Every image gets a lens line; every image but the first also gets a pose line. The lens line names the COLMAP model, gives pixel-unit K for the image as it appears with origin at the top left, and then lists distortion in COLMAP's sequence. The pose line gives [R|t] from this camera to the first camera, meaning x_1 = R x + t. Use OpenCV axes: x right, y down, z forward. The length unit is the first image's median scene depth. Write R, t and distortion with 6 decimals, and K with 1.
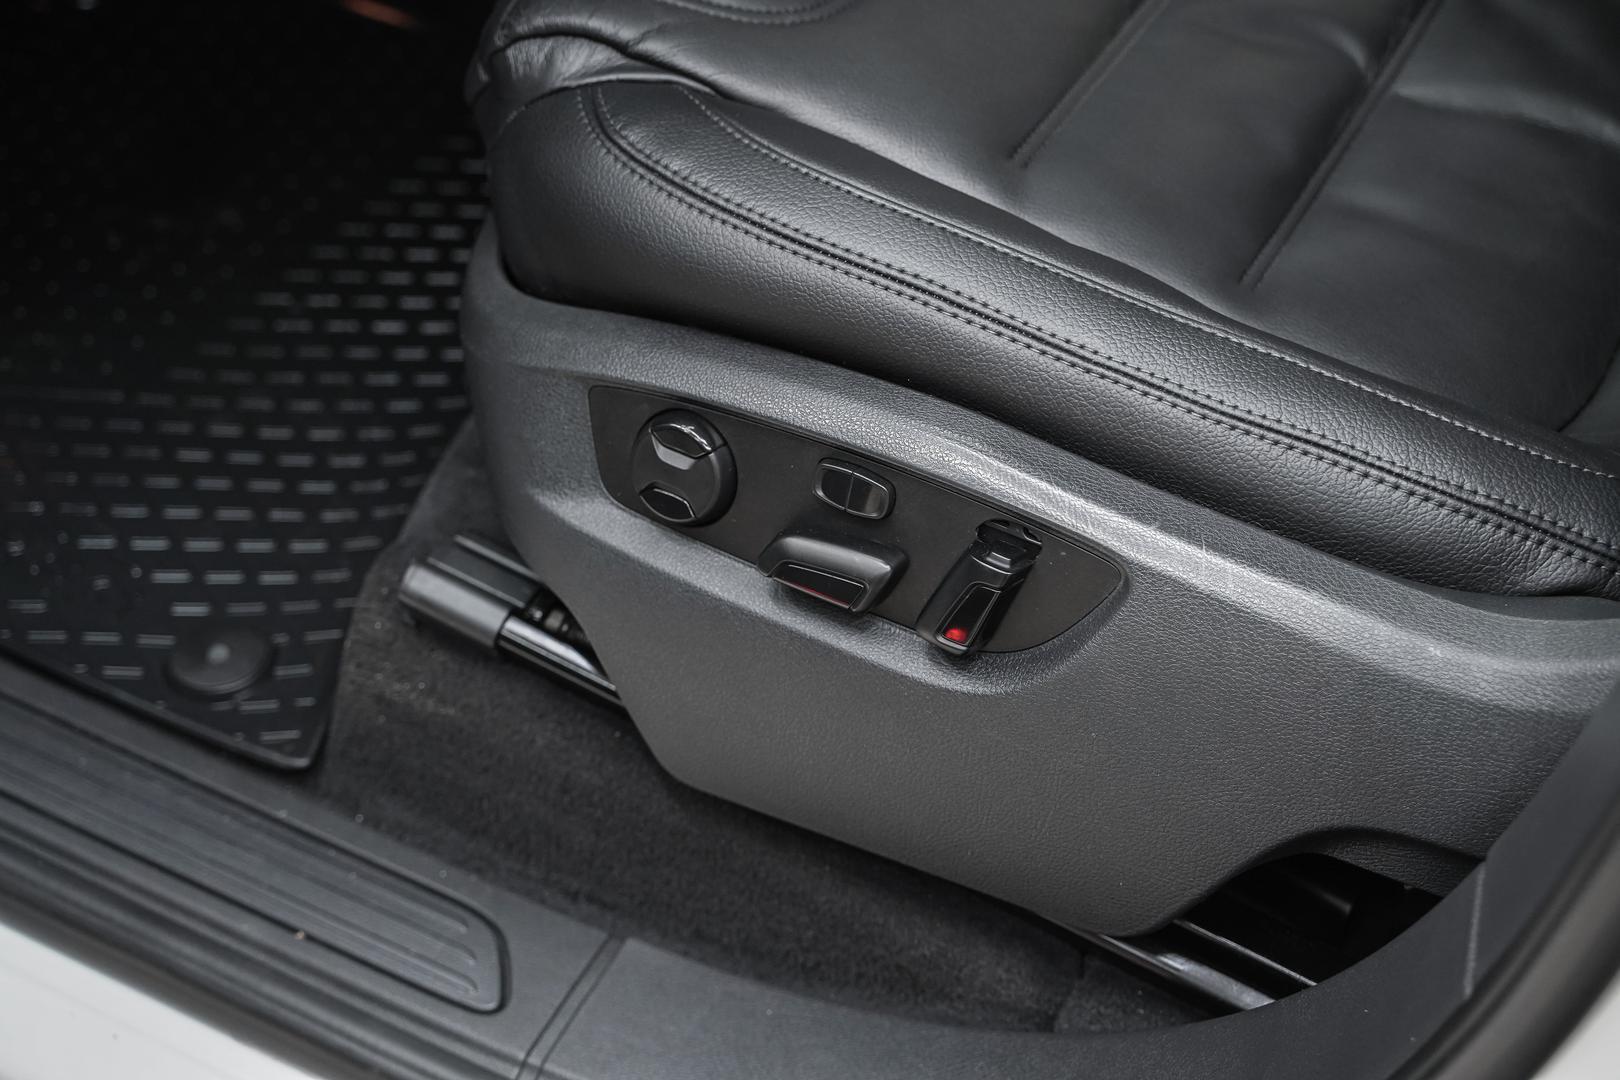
lens RADIAL K [[2547.5, 0, 805.6], [0, 2547.5, 536.8], [0, 0, 1]] dist [0.011623, -0.005364]
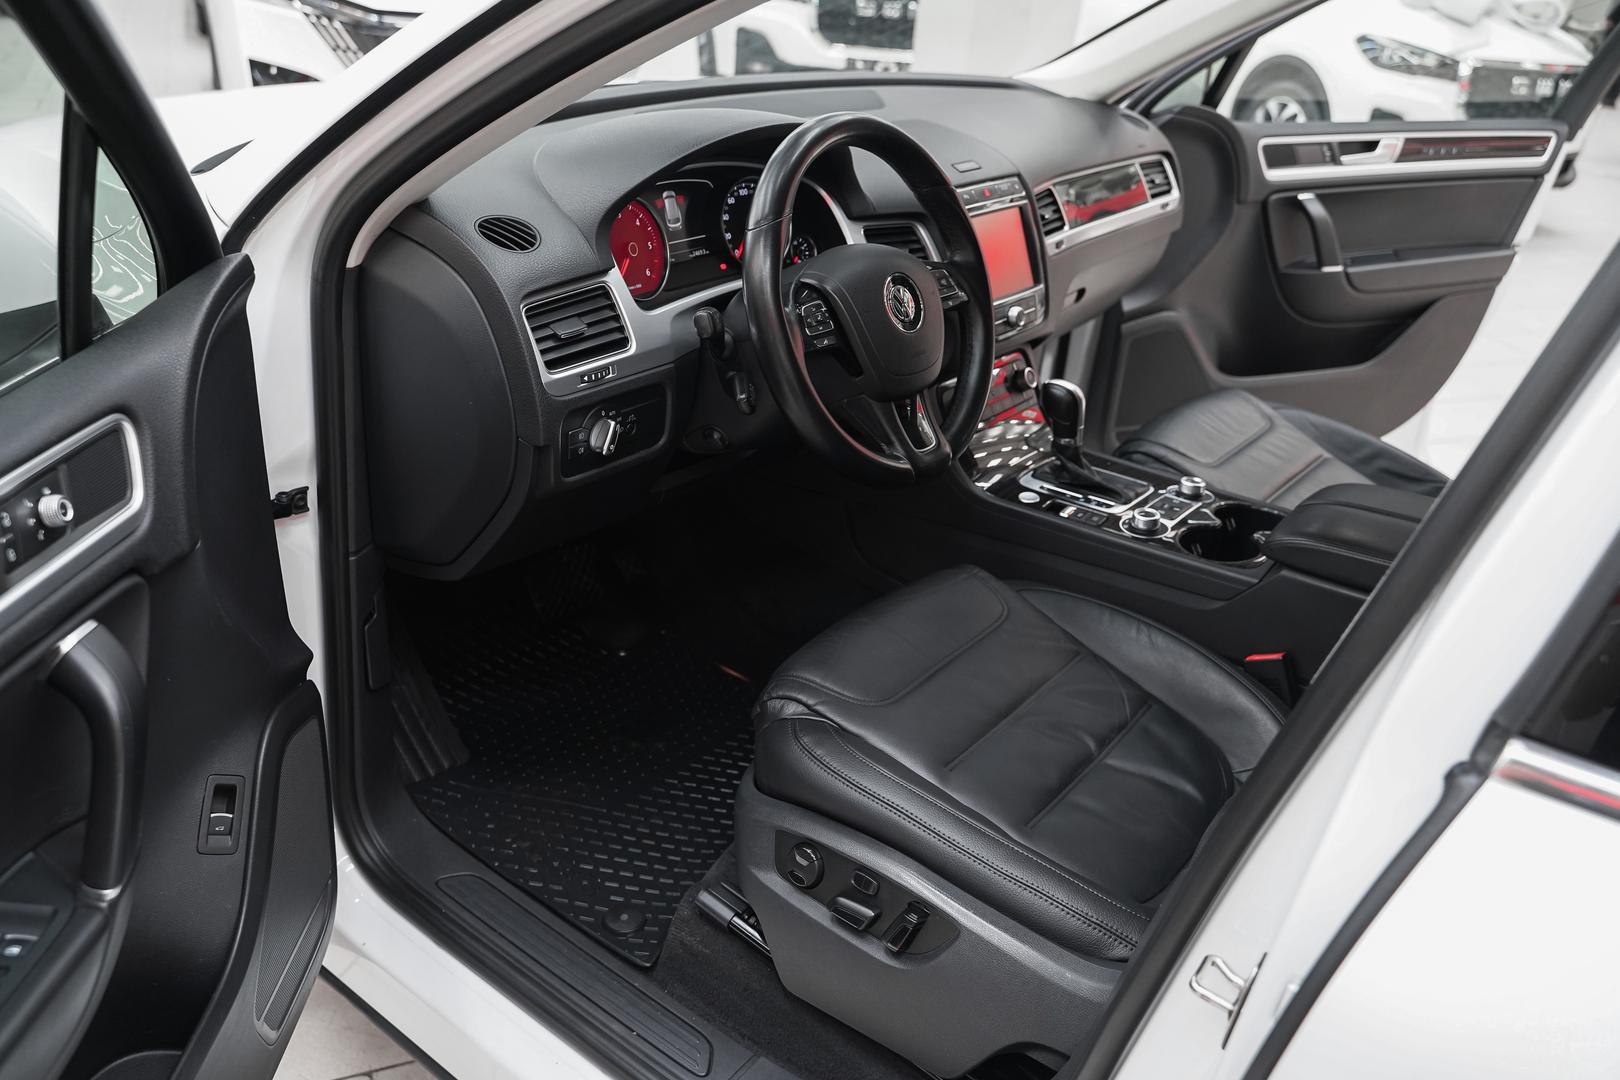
lens RADIAL K [[1308.2, 0, 783.2], [0, 1308.2, 534.9], [0, 0, 1]] dist [-0.030552, 0.013037]
pose [[0.981466, 0.113377, -0.154501, 0.094776], [-0.154144, 0.946068, -0.284946, 0.036201], [0.113862, 0.303480, 0.946010, -0.374244]]
